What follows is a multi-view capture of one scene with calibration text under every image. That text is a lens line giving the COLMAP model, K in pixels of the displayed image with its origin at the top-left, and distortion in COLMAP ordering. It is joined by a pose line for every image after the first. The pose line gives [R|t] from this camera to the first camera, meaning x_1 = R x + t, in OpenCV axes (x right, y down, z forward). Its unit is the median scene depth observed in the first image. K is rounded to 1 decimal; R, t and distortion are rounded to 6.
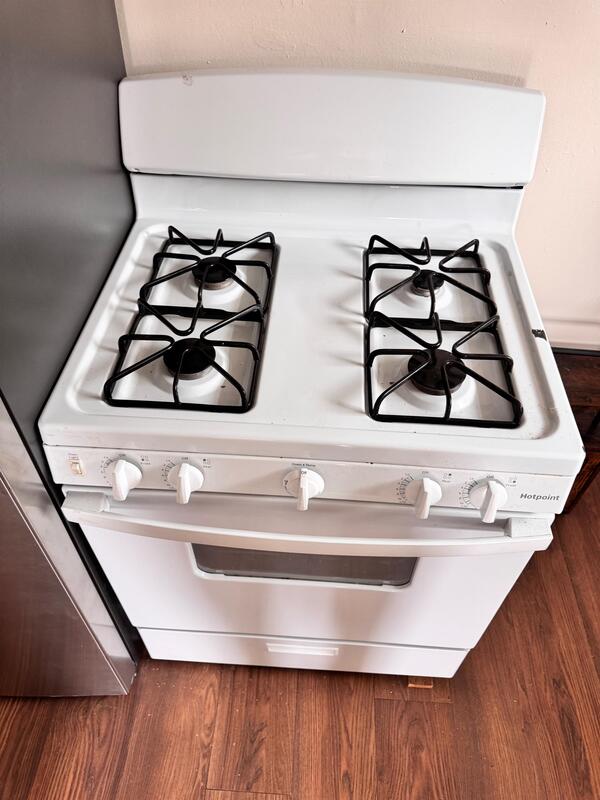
lens RADIAL K [[564.0, 0, 304.5], [0, 564.0, 394.4], [0, 0, 1]] dist [-0.014605, -0.005042]
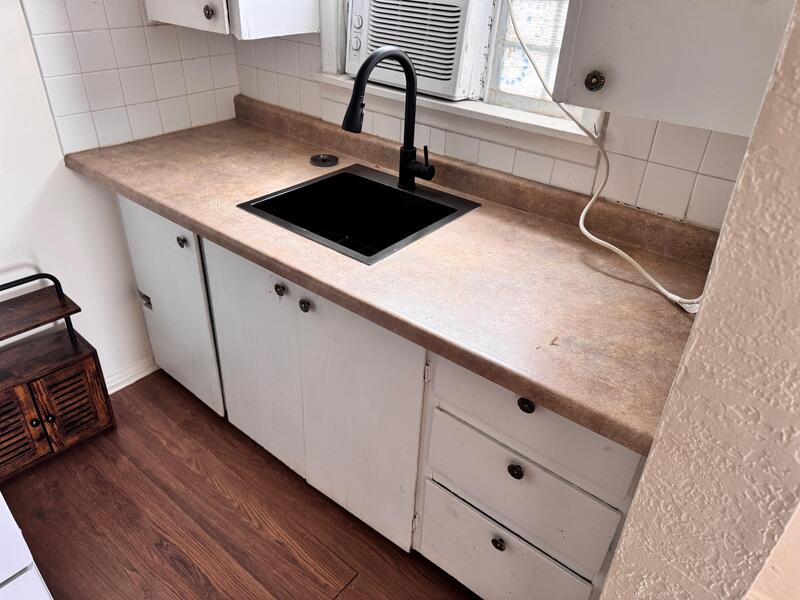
lens RADIAL K [[564.0, 0, 401.9], [0, 564.0, 302.5], [0, 0, 1]] dist [-0.014605, -0.005042]
pose [[0.576706, -0.419005, 0.701316, 0.164392], [0.552264, 0.832546, 0.043271, 0.367121], [-0.602009, 0.362357, 0.711536, -0.285551]]
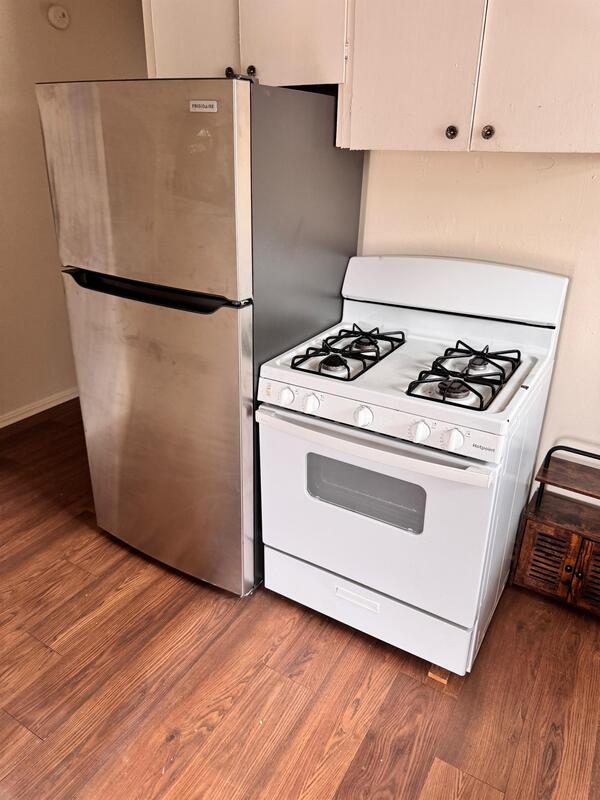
lens RADIAL K [[564.0, 0, 301.1], [0, 564.0, 396.6], [0, 0, 1]] dist [-0.014605, -0.005042]
pose [[0.882193, 0.179726, -0.435241, 0.404079], [-0.333765, 0.890668, -0.308725, 0.483747], [0.332169, 0.417623, 0.845727, -0.483405]]
